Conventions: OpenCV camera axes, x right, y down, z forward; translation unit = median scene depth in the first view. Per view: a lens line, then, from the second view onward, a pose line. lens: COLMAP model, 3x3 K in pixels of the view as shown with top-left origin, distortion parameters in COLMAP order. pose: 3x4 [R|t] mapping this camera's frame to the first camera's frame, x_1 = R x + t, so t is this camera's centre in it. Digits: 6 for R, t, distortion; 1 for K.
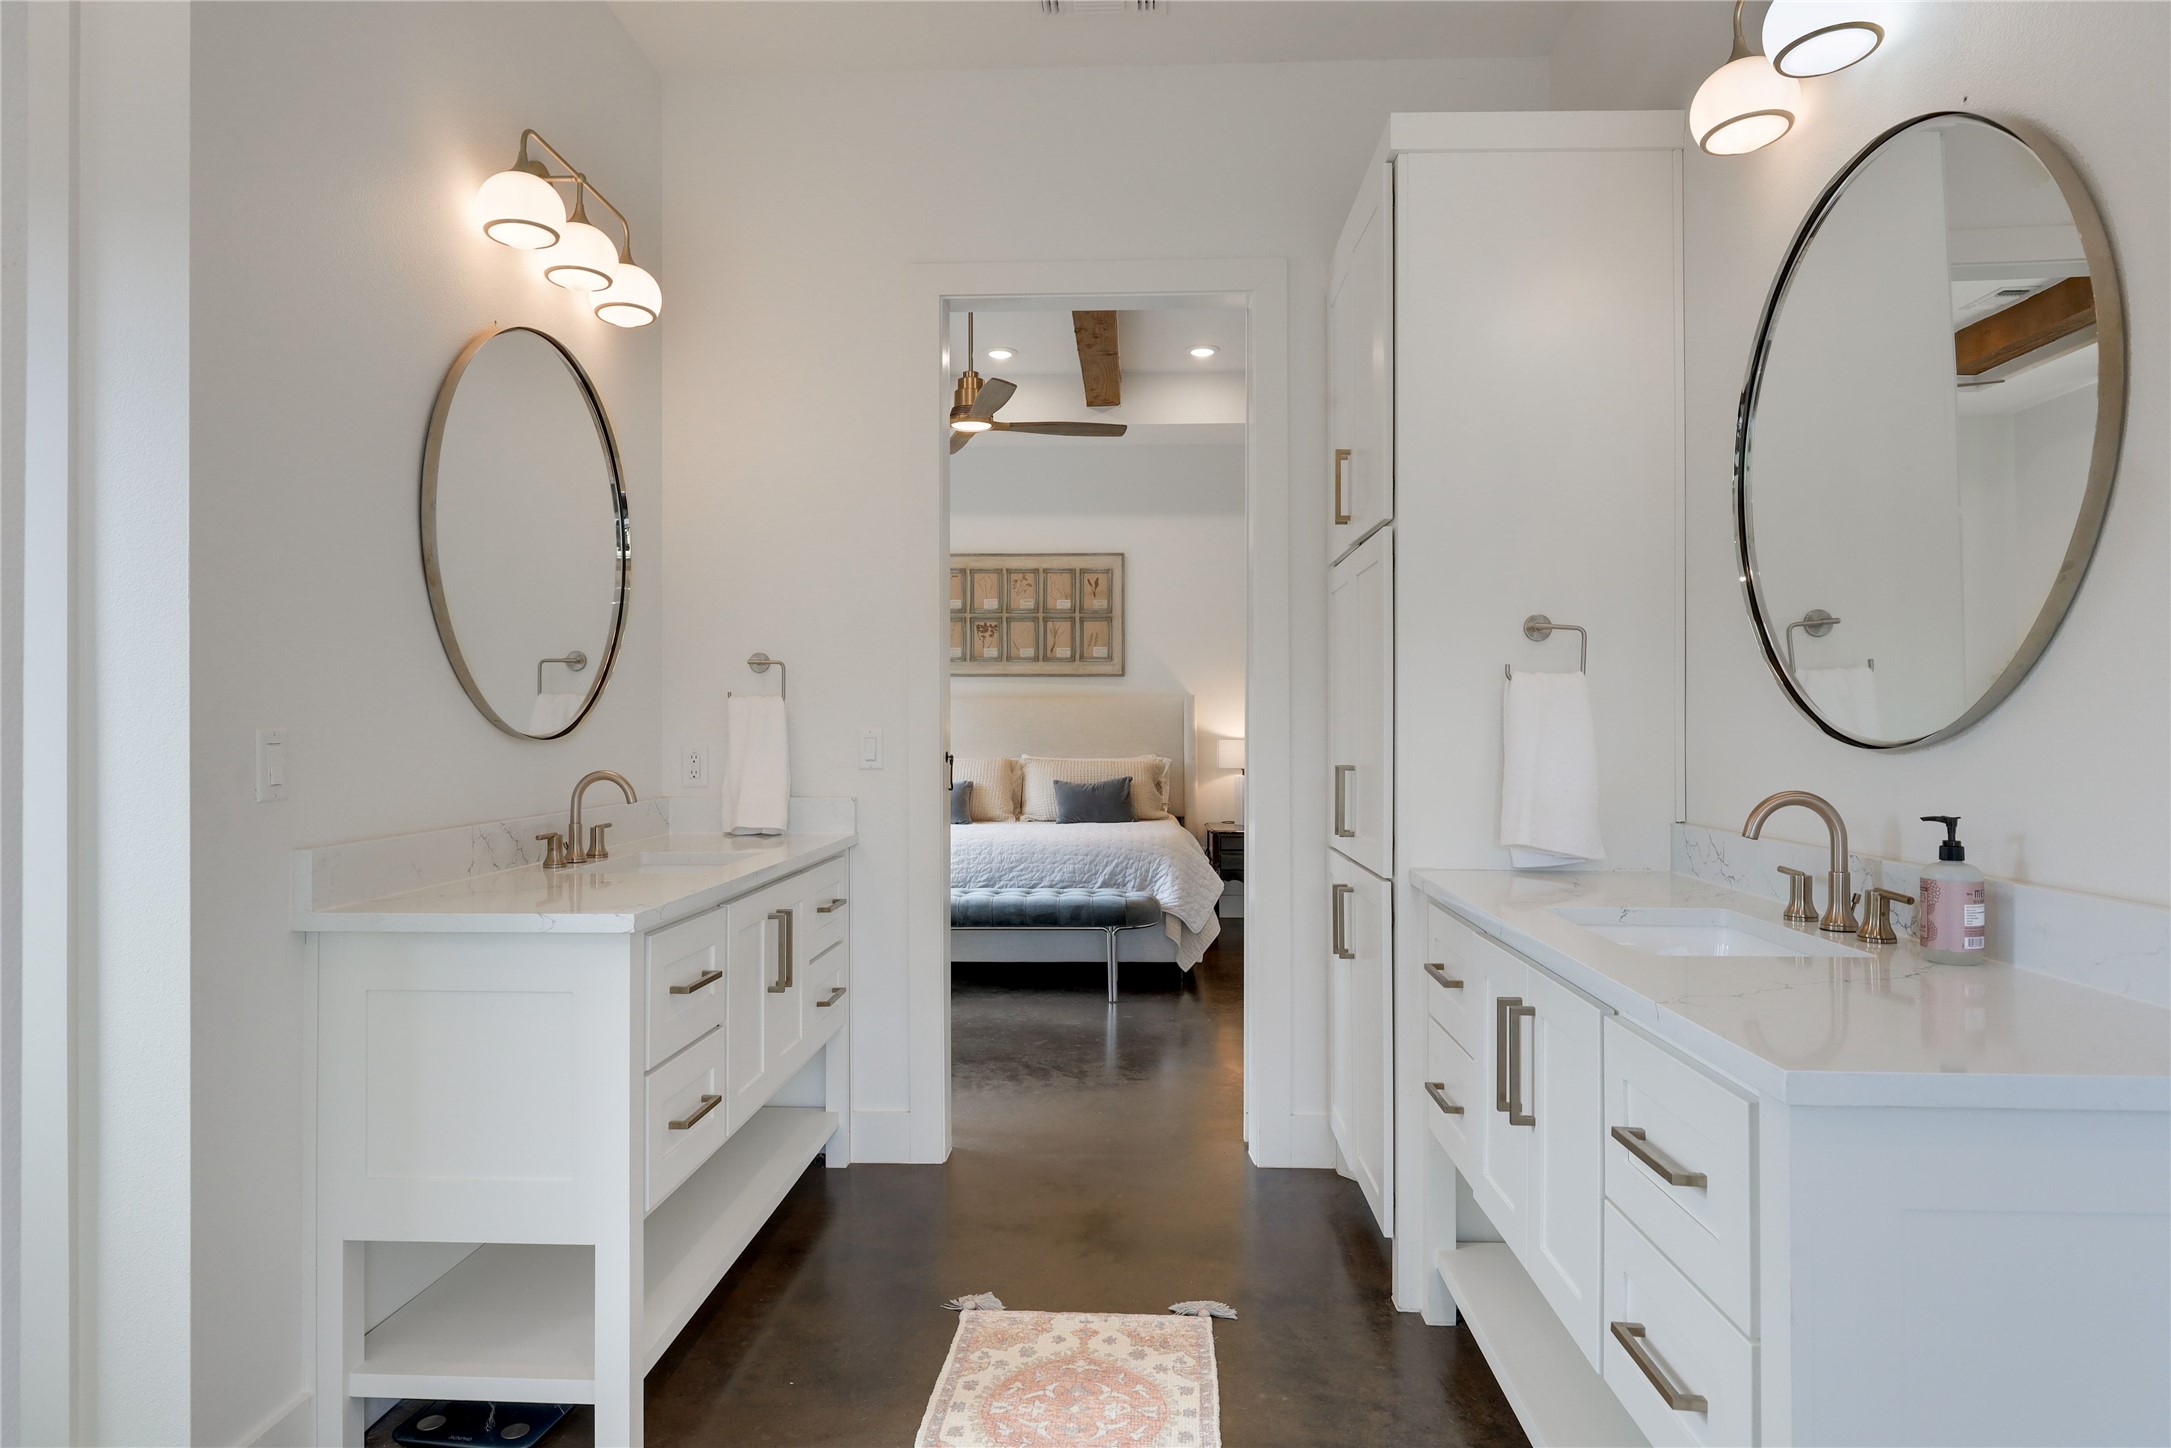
lens RADIAL K [[1203.5, 0, 1085.5], [0, 1203.5, 724.0], [0, 0, 1]] dist [-0.001008, 0.000058]
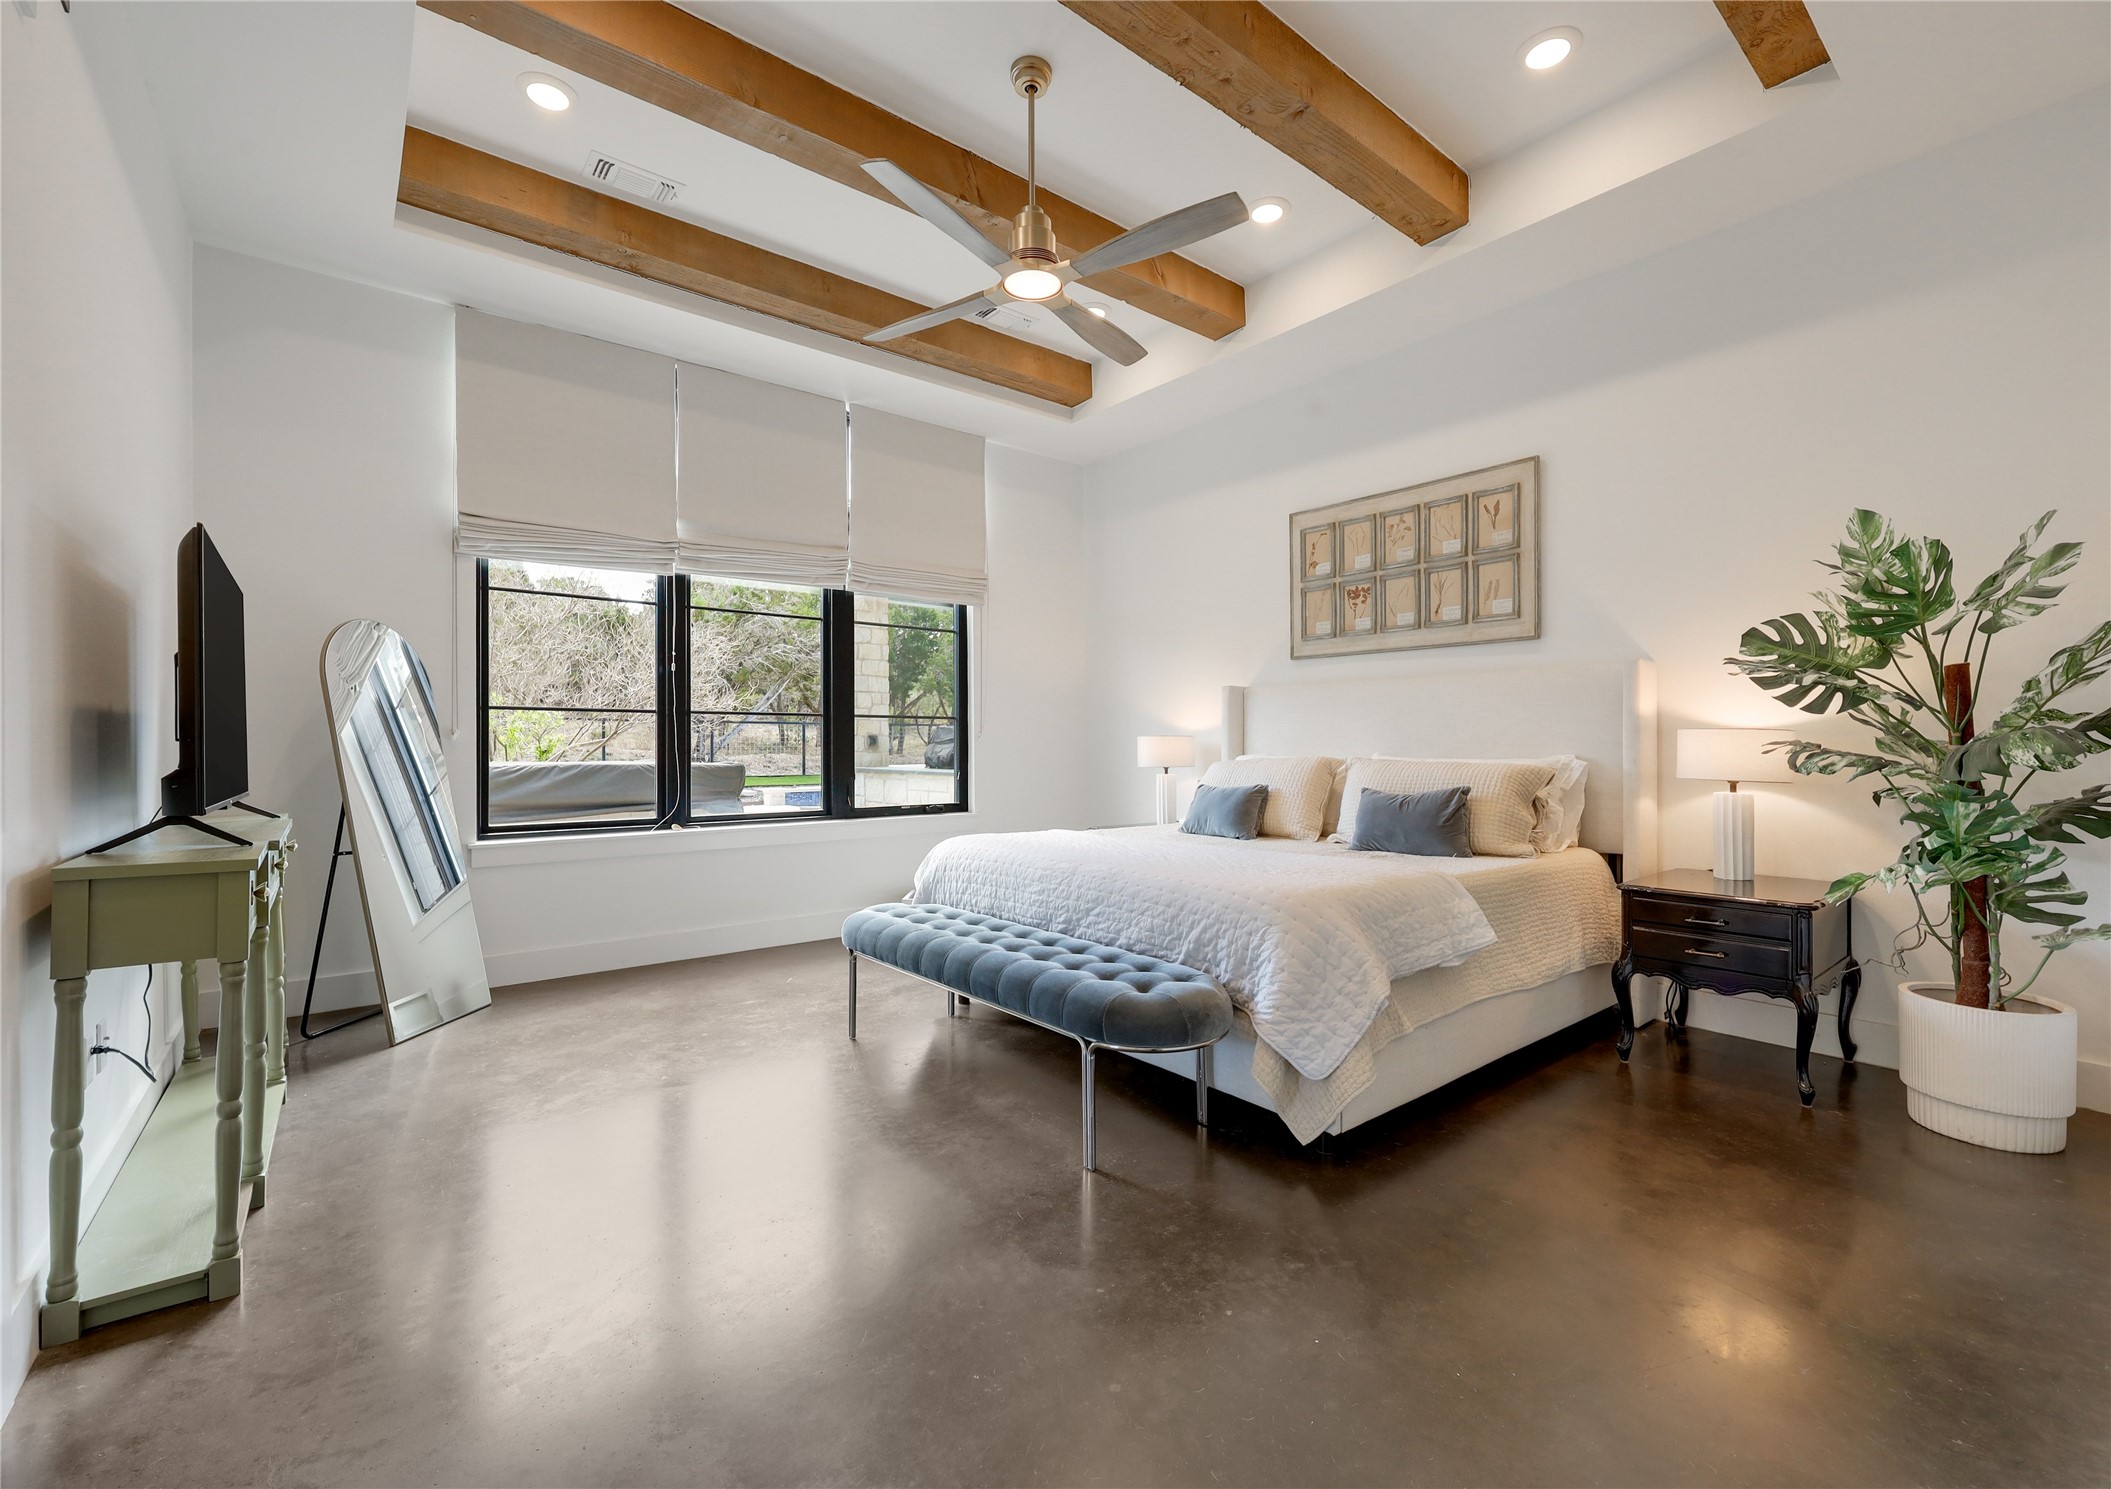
lens RADIAL K [[896.0, 0, 1055.5], [0, 896.0, 744.5], [0, 0, 1]] dist [0.001317, 0.000360]
pose [[0.678482, 0.000967, -0.734616, 0.217253], [0.005069, 0.999969, 0.005998, 0.015529], [0.734599, -0.007793, 0.678456, 0.457911]]
